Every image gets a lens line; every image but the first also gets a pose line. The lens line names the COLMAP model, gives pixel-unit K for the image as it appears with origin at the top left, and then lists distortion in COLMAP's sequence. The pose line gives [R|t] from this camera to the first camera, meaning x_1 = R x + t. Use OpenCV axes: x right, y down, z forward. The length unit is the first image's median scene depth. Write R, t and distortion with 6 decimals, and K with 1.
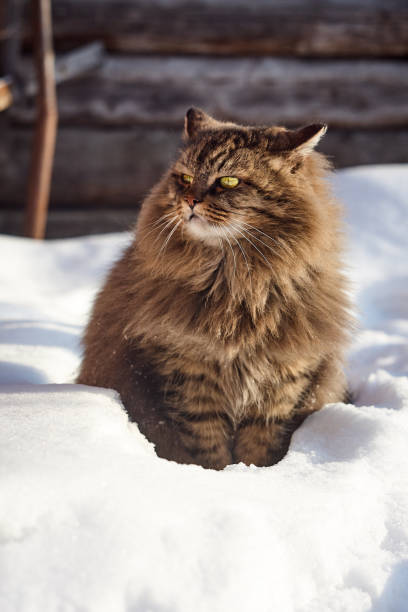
lens RADIAL K [[1571.7, 0, 204.1], [0, 1571.7, 306.4], [0, 0, 1]] dist [-0.044015, -0.557311]
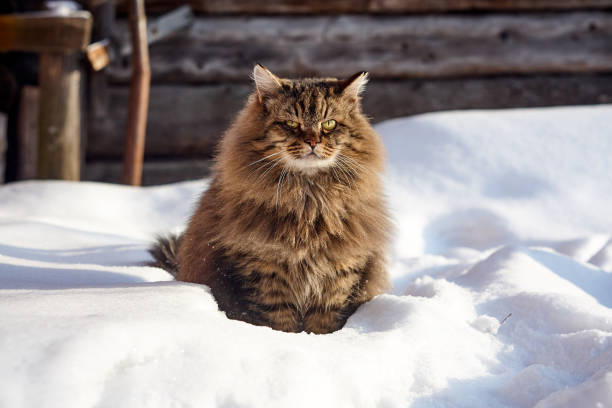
lens RADIAL K [[1574.0, 0, 304.4], [0, 1574.0, 203.2], [0, 0, 1]] dist [-0.050527, -0.352033]
pose [[0.999663, -0.025436, 0.005100, 0.006641], [0.025604, 0.999016, -0.036212, 0.012858], [-0.004173, 0.036330, 0.999331, -0.107155]]
